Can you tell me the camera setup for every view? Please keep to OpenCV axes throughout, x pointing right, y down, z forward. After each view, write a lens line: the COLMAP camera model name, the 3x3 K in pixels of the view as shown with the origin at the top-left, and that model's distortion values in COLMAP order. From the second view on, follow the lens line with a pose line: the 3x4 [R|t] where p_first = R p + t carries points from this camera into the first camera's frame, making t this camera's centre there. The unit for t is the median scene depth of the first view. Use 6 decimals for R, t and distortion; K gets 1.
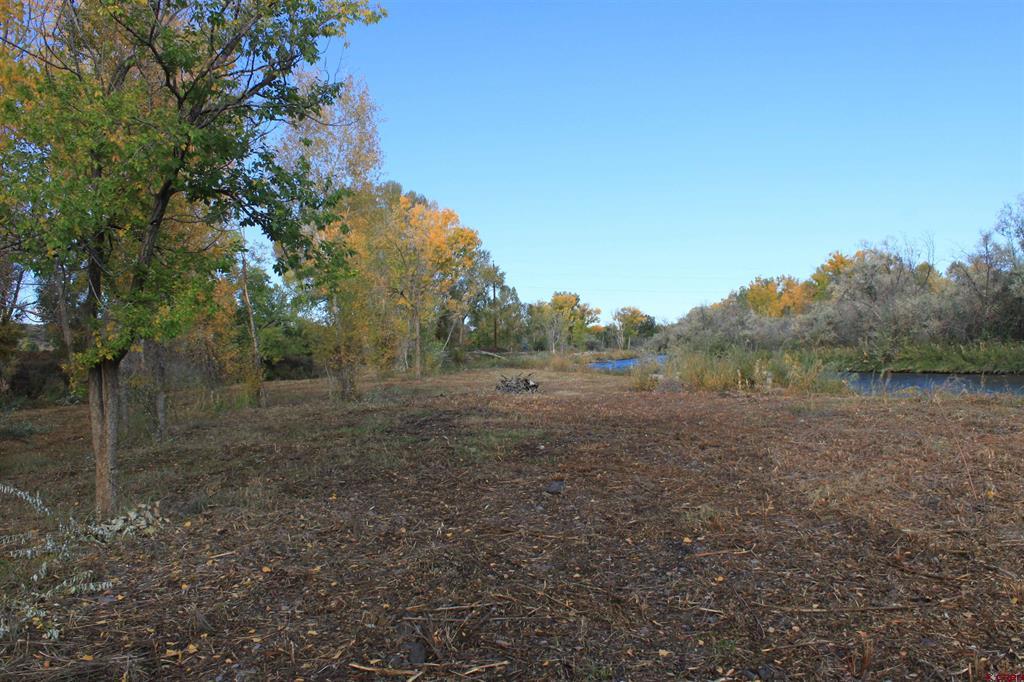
lens RADIAL K [[857.8, 0, 512.0], [0, 857.8, 341.0], [0, 0, 1]] dist [-0.160457, 0.141967]
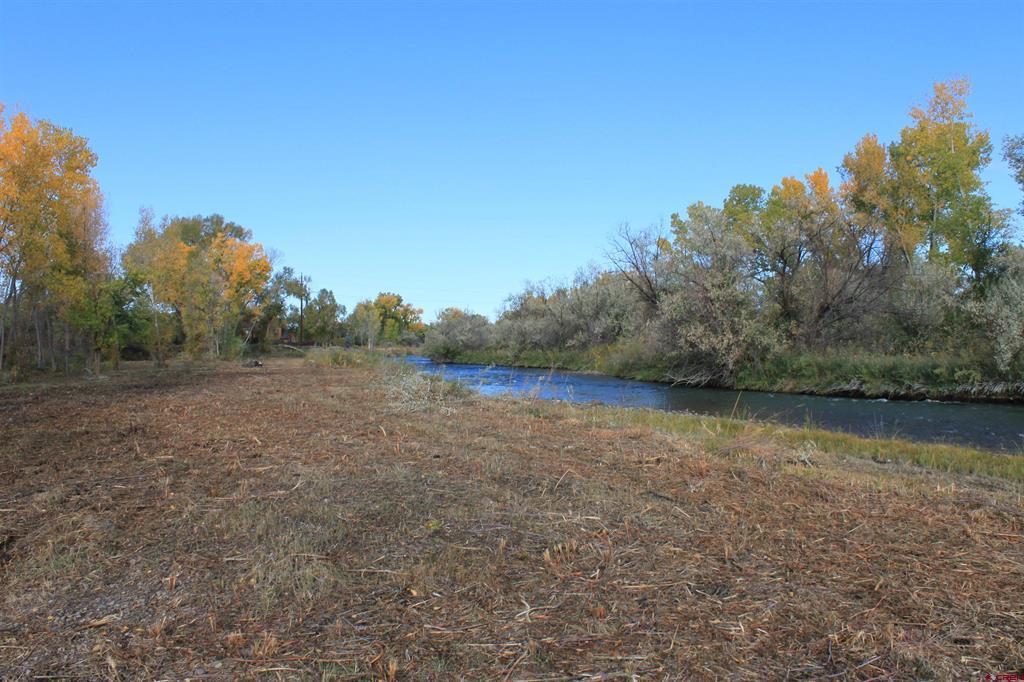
lens RADIAL K [[857.8, 0, 512.0], [0, 857.8, 341.0], [0, 0, 1]] dist [-0.160457, 0.141967]
pose [[0.984512, 0.032389, 0.172298, 0.080156], [-0.033307, 0.999442, 0.002439, -0.008111], [-0.172123, -0.008140, 0.985042, -0.317486]]
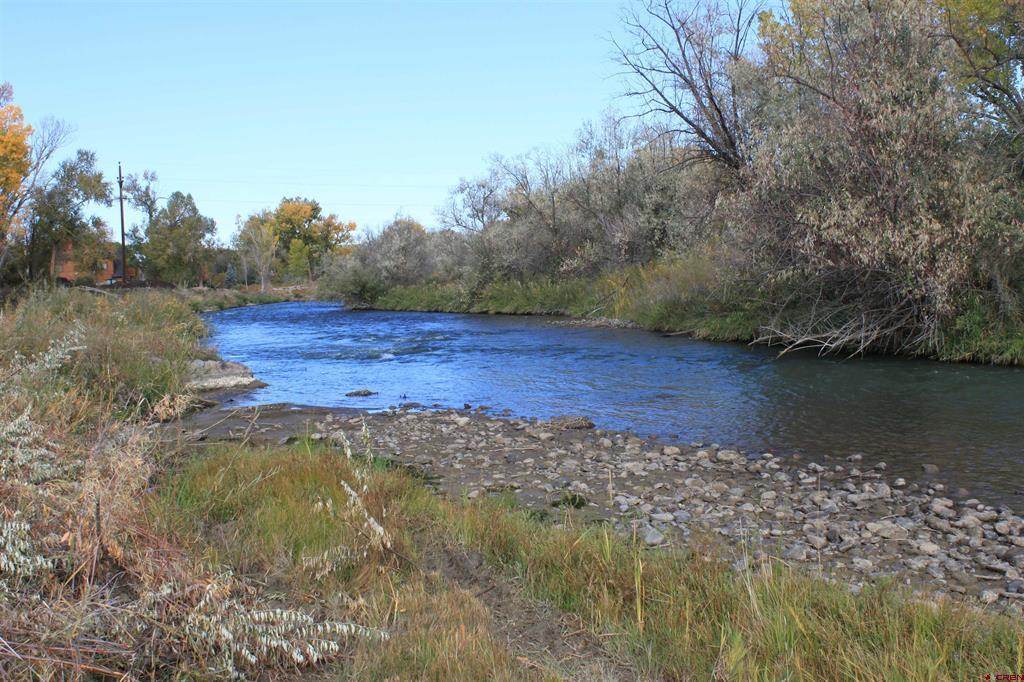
lens RADIAL K [[1312.3, 0, 512.0], [0, 1312.3, 341.0], [0, 0, 1]] dist [-0.052896, 0.008023]
pose [[0.984842, -0.007760, 0.173278, 0.128473], [-0.001987, 0.998428, 0.056006, -0.005260], [-0.173441, -0.055501, 0.983279, -0.176500]]
